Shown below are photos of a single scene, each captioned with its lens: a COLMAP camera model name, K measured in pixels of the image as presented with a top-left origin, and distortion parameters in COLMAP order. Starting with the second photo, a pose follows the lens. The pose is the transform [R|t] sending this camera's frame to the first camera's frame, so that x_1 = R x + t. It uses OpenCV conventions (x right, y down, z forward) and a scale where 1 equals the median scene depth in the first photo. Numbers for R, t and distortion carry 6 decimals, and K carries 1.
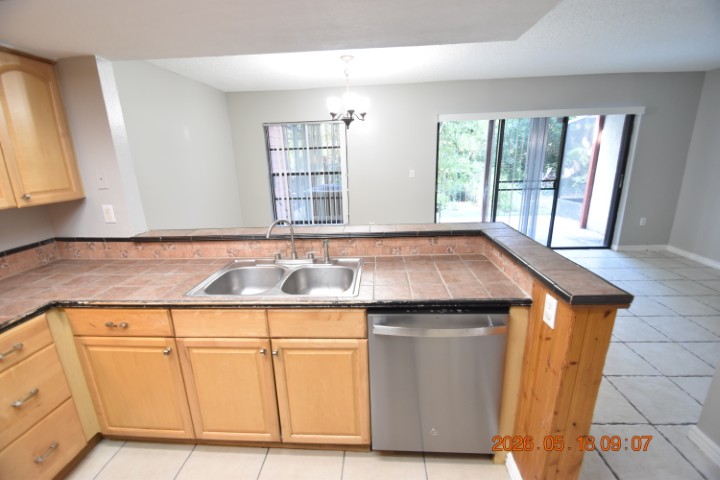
lens RADIAL K [[316.7, 0, 358.4], [0, 316.7, 241.1], [0, 0, 1]] dist [0.021871, -0.019772]
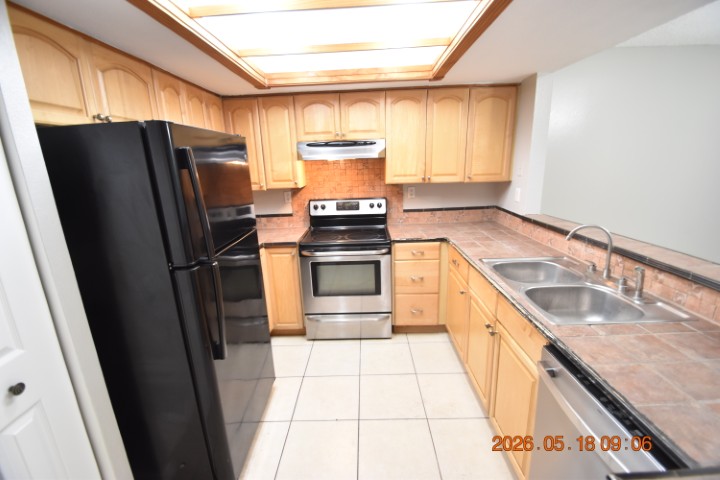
lens RADIAL K [[316.7, 0, 358.4], [0, 316.7, 241.1], [0, 0, 1]] dist [0.021871, -0.019772]
pose [[0.041489, 0.270525, -0.961819, 0.507340], [-0.221380, 0.941209, 0.255178, -0.094142], [0.974305, 0.202341, 0.098939, 0.261412]]
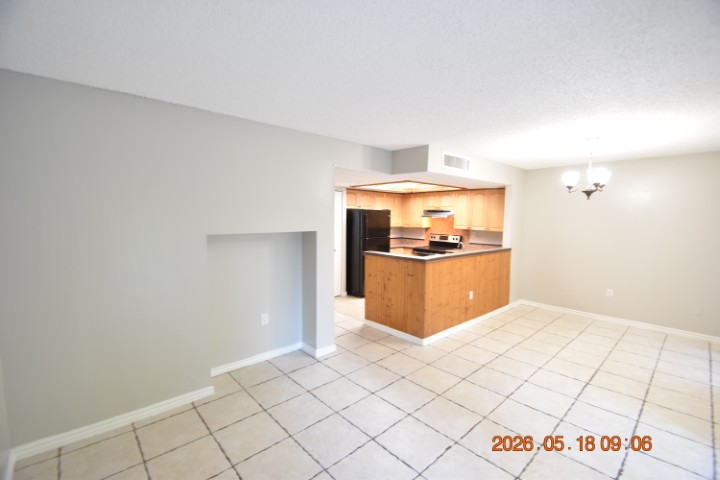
lens RADIAL K [[316.7, 0, 358.4], [0, 316.7, 241.1], [0, 0, 1]] dist [0.021871, -0.019772]
pose [[-0.700847, 0.078446, -0.708985, 2.074803], [-0.176778, 0.943827, 0.279179, -0.617929], [0.691060, 0.320994, -0.647610, 1.949497]]
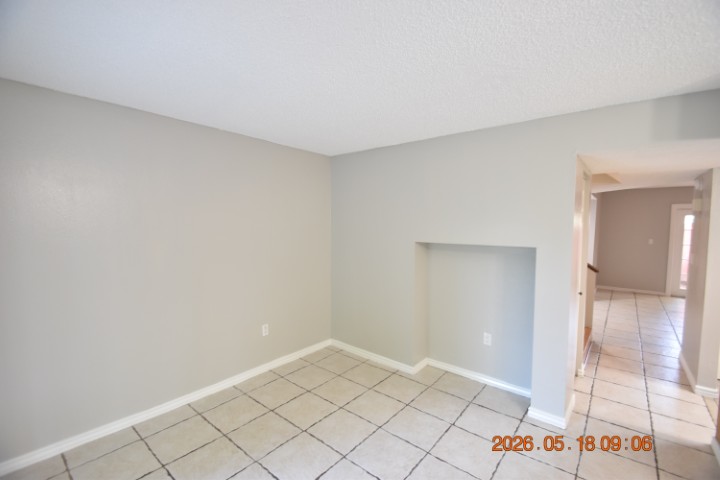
lens RADIAL K [[314.5, 0, 358.5], [0, 314.5, 232.0], [0, 0, 1]] dist [0.022703, -0.019131]
pose [[-0.802630, 0.007367, 0.596432, 0.815193], [0.167897, 0.962284, 0.214057, -0.608453], [-0.572360, 0.271947, -0.773595, 2.064503]]
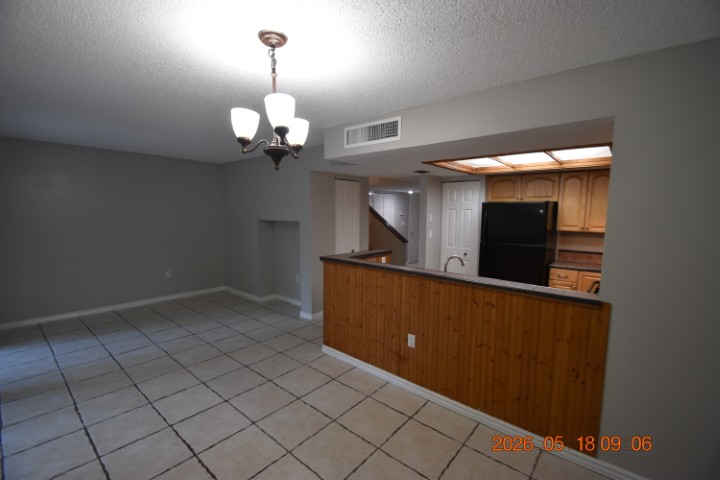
lens RADIAL K [[312.8, 0, 359.1], [0, 312.8, 243.0], [0, 0, 1]] dist [0.022330, -0.018671]
pose [[-0.794515, -0.037062, 0.606113, -0.697990], [0.175074, 0.941772, 0.287079, -0.586552], [-0.581460, 0.334203, -0.741763, 2.153102]]
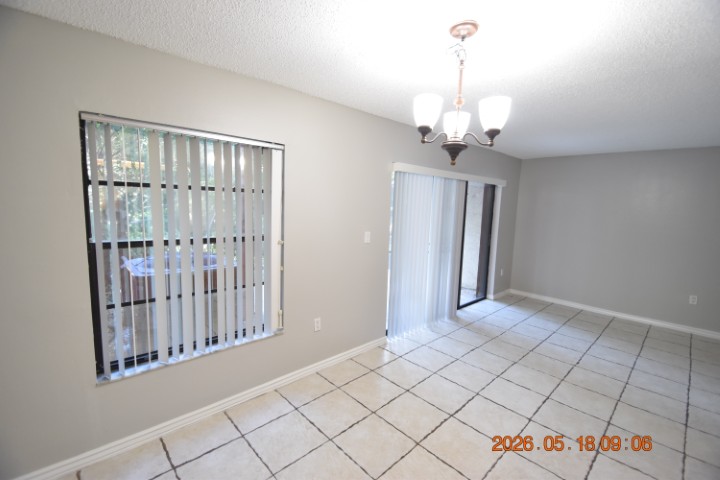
lens RADIAL K [[316.7, 0, 358.4], [0, 316.7, 241.1], [0, 0, 1]] dist [0.021871, -0.019772]
pose [[0.677782, -0.031615, 0.734583, -0.797179], [0.140034, 0.986339, -0.086755, -0.332662], [-0.721804, 0.161668, 0.672950, 1.240896]]
